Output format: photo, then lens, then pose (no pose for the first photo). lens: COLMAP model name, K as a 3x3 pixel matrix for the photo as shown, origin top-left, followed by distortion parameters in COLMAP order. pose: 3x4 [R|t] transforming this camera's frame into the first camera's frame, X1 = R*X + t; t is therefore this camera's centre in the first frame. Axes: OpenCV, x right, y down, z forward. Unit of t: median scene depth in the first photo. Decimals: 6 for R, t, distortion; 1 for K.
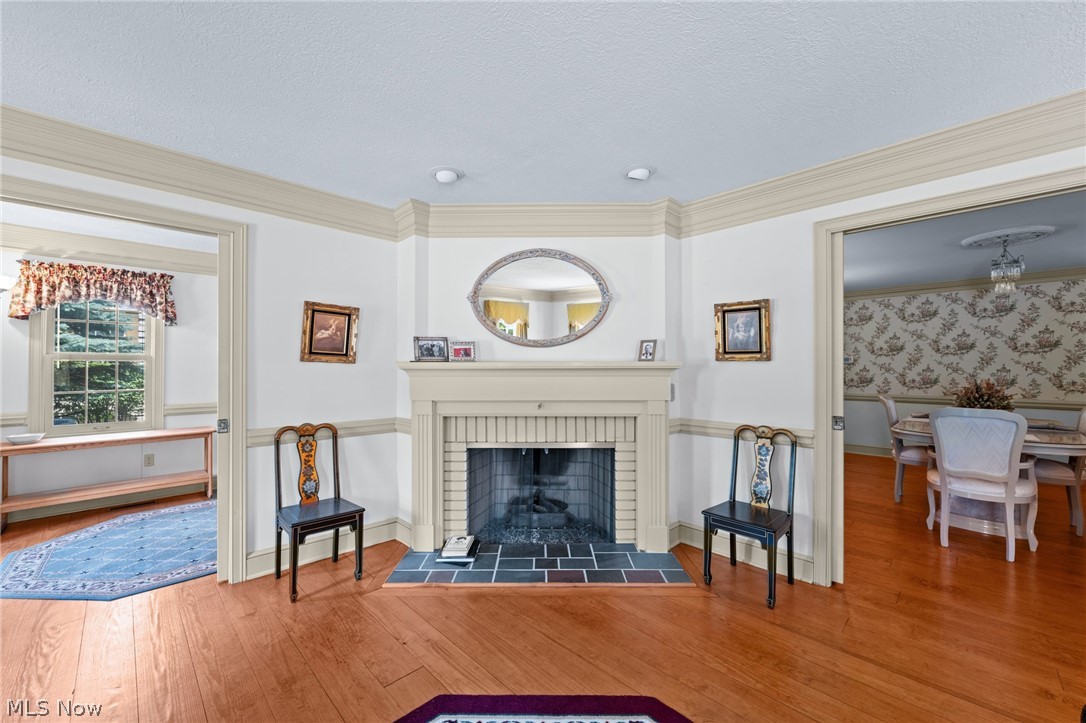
lens RADIAL K [[422.9, 0, 535.8], [0, 422.9, 366.2], [0, 0, 1]] dist [-0.004296, -0.000151]
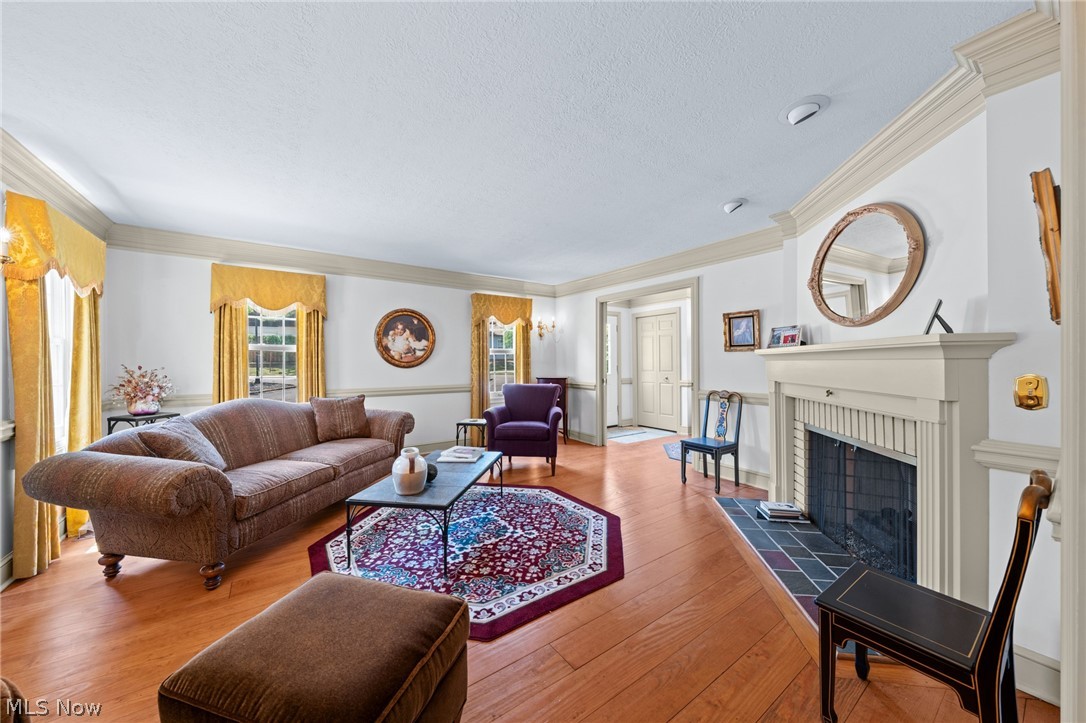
lens RADIAL K [[376.9, 0, 545.1], [0, 376.9, 361.7], [0, 0, 1]] dist [0.000445, 0.000020]
pose [[-0.146223, 0.001478, -0.989251, 4.234893], [0.017661, 0.999843, -0.001117, 0.078005], [0.989094, -0.017634, -0.146226, 2.438248]]
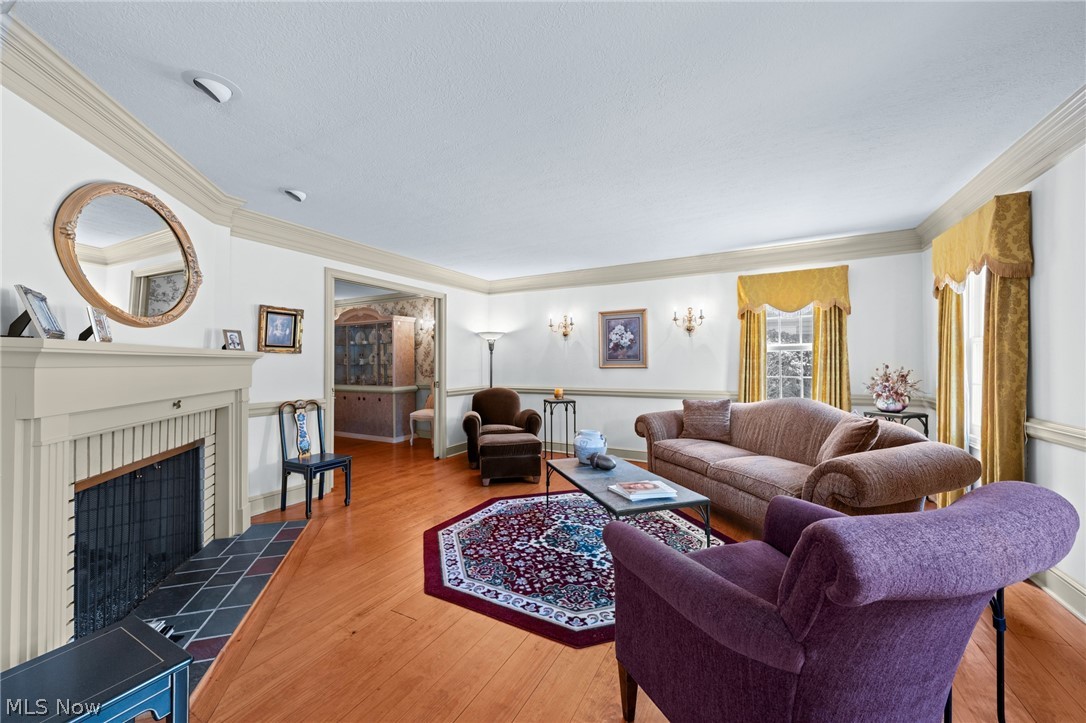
lens RADIAL K [[422.9, 0, 543.6], [0, 422.9, 362.5], [0, 0, 1]] dist [-0.004296, -0.000151]
pose [[-0.298566, 0.000676, 0.954389, -4.409647], [-0.009384, 0.999949, -0.003644, 0.061640], [-0.954343, -0.010044, -0.298544, 2.772279]]
